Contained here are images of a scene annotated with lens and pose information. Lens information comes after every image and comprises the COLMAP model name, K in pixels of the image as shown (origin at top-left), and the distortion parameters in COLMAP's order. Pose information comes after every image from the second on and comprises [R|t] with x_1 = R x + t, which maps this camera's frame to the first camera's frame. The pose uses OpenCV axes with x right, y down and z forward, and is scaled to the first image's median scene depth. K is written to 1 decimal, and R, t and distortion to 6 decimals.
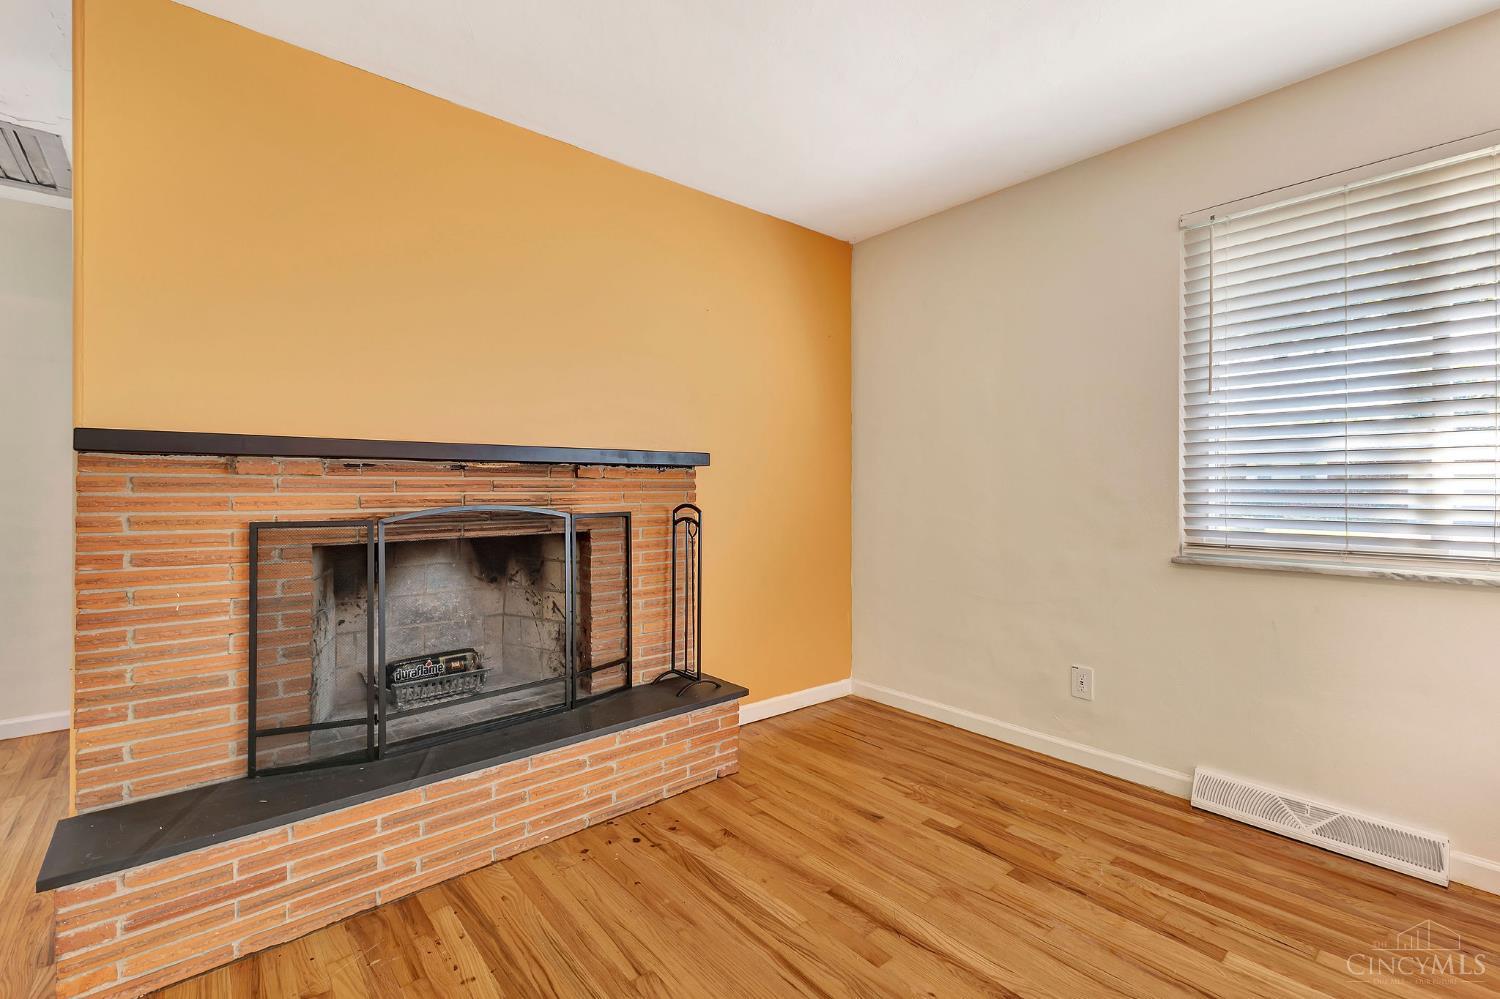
lens RADIAL K [[656.6, 0, 747.5], [0, 656.6, 487.9], [0, 0, 1]] dist [0.003618, -0.001339]
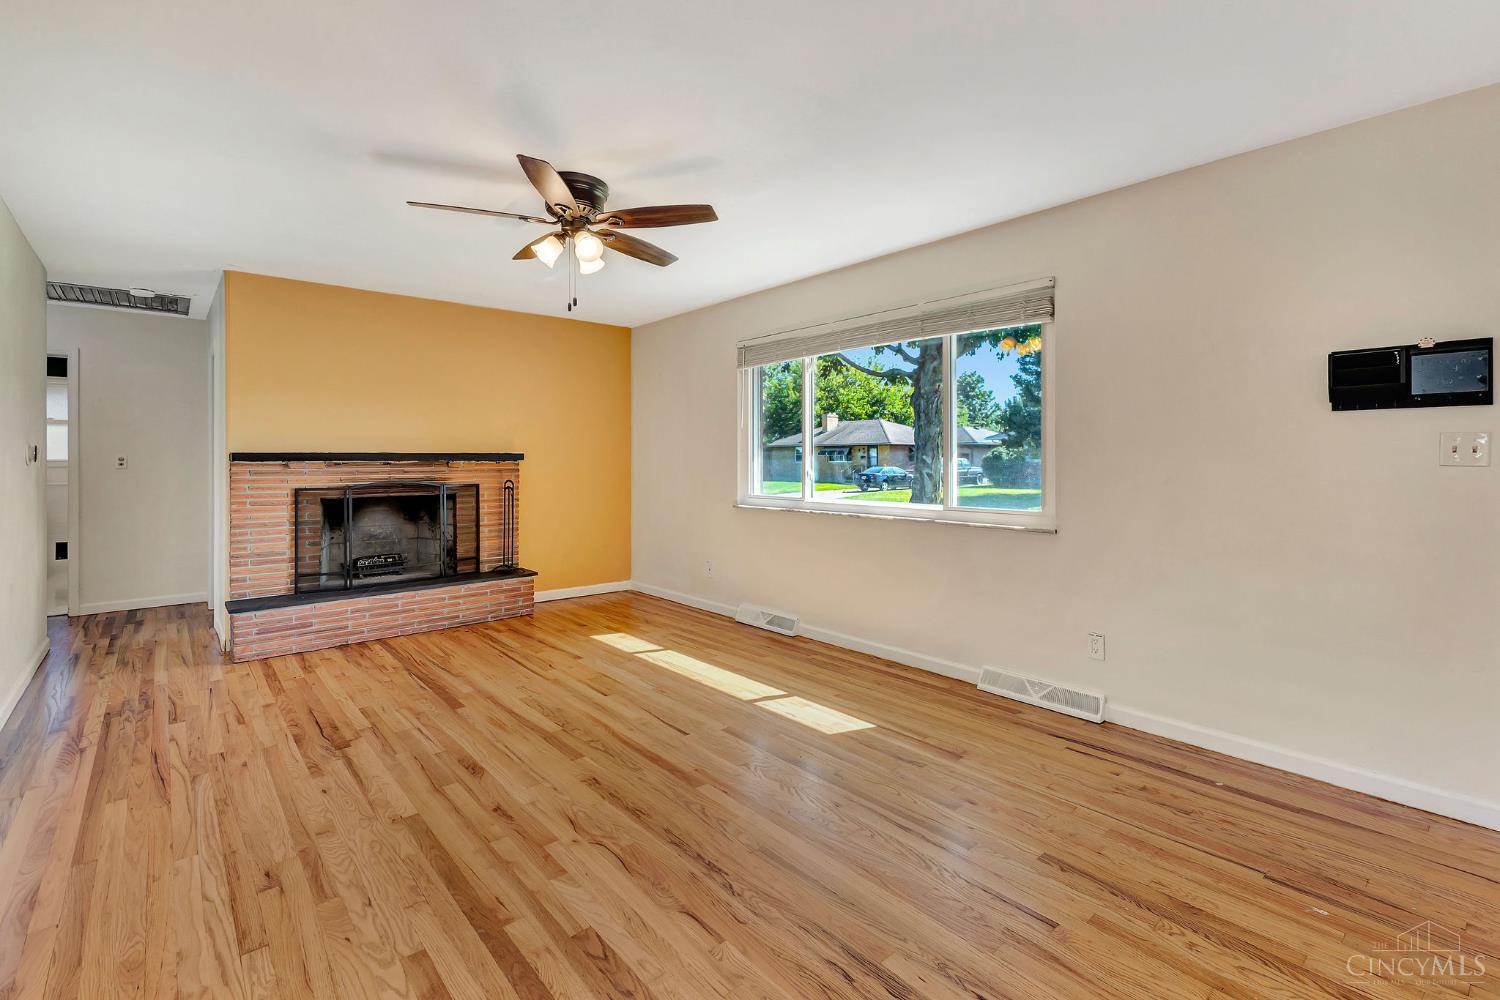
lens RADIAL K [[664.1, 0, 751.8], [0, 664.1, 459.8], [0, 0, 1]] dist [0.002251, -0.000793]
pose [[0.999827, -0.002273, 0.018462, 0.813829], [0.002268, 0.999997, 0.000273, -0.046350], [-0.018462, -0.000231, 0.999830, -1.367027]]
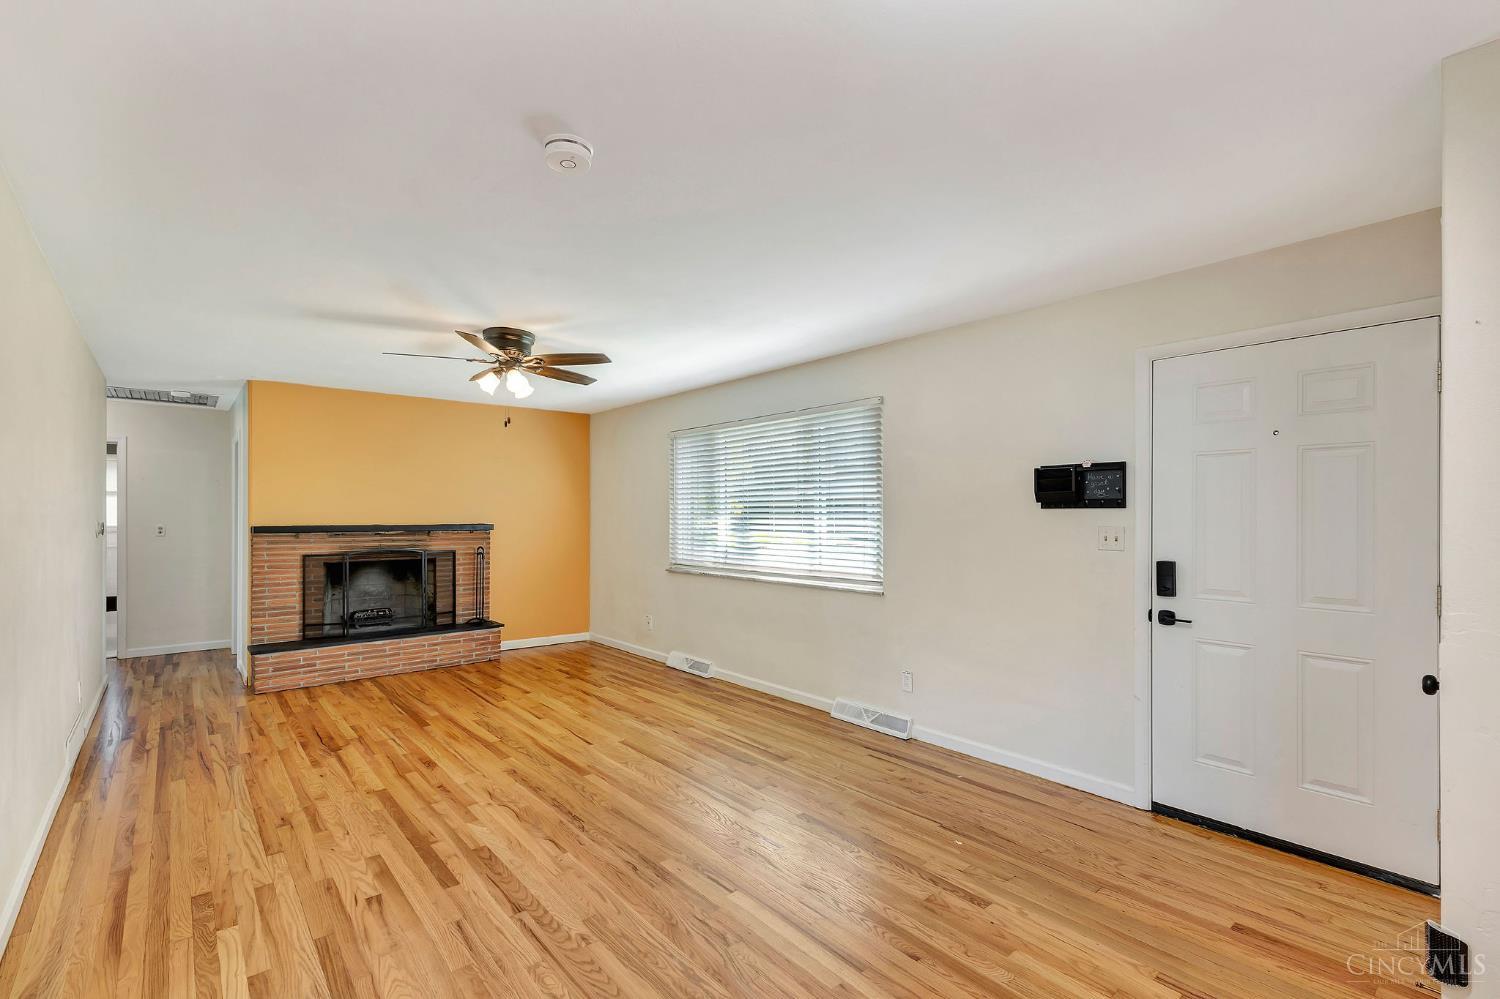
lens RADIAL K [[662.0, 0, 744.0], [0, 662.0, 516.9], [0, 0, 1]] dist [-0.000736, -0.000111]
pose [[0.999999, 0.000604, 0.001616, 1.148867], [-0.000604, 1.000000, 0.000211, -0.112319], [-0.001616, -0.000212, 0.999999, -1.859548]]
